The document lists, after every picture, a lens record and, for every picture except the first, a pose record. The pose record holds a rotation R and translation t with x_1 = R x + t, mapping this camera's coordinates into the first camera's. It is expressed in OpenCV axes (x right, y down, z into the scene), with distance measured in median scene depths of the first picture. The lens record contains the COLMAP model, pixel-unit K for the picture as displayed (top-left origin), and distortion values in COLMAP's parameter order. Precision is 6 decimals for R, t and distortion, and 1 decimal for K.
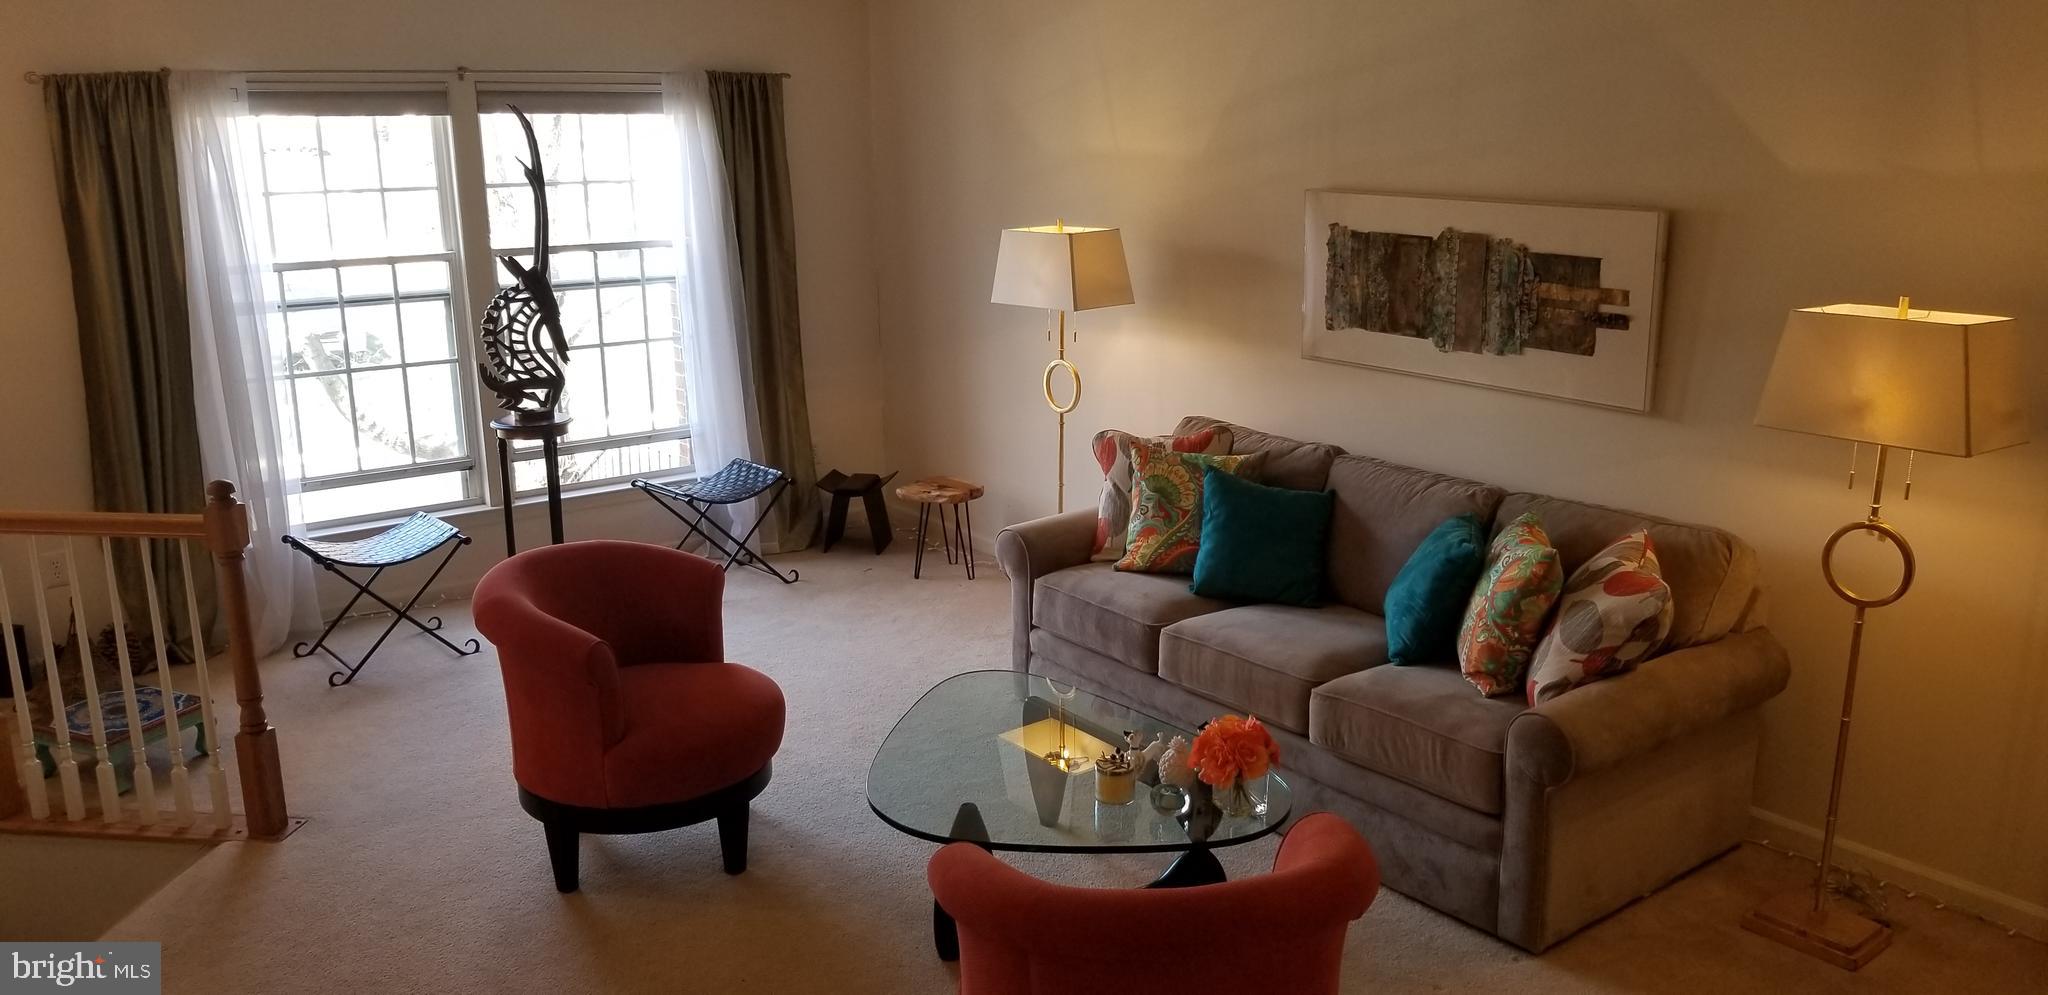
lens RADIAL K [[1599.7, 0, 1038.2], [0, 1599.7, 504.6], [0, 0, 1]] dist [0.085386, -0.157847]
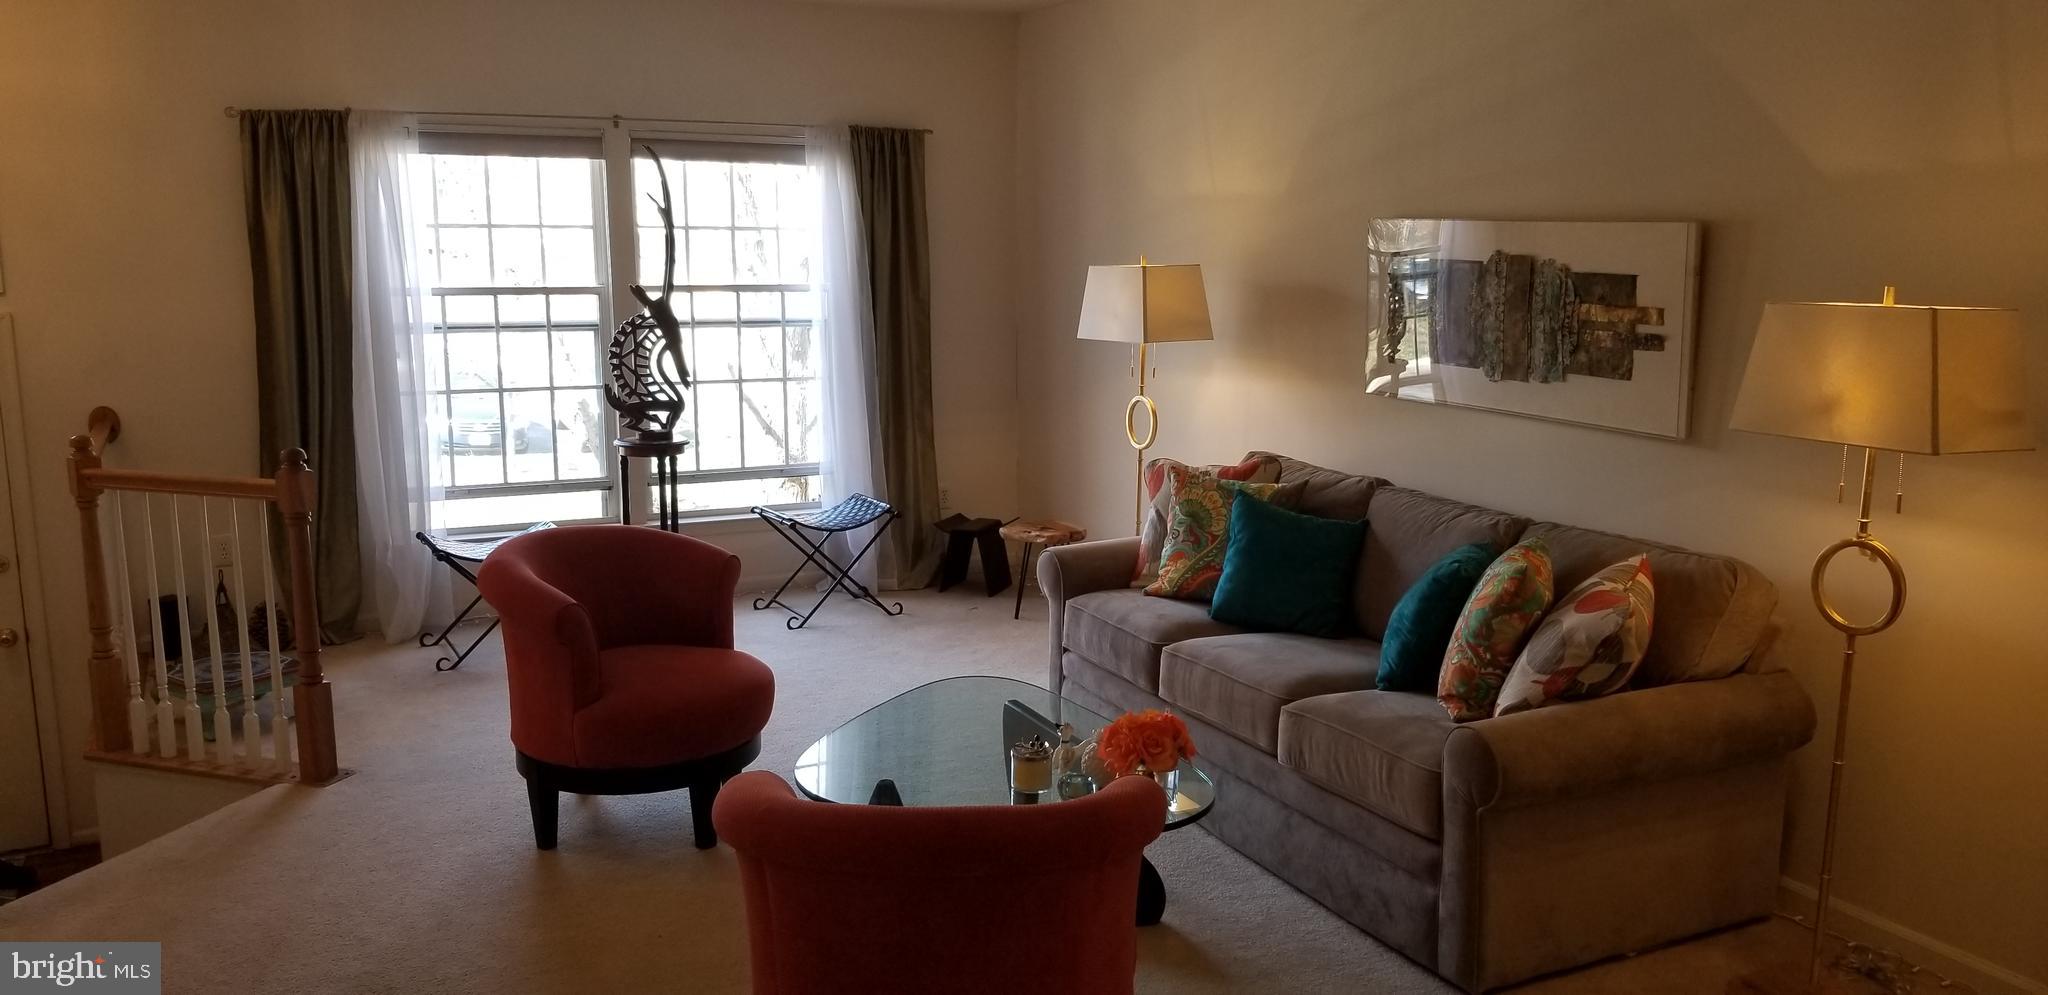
lens RADIAL K [[1599.7, 0, 1036.4], [0, 1599.7, 509.1], [0, 0, 1]] dist [0.085386, -0.157847]
pose [[0.978442, 0.044227, -0.201728, 0.175463], [-0.059131, 0.995900, -0.068459, 0.058838], [0.197873, 0.078912, 0.977046, 0.020744]]
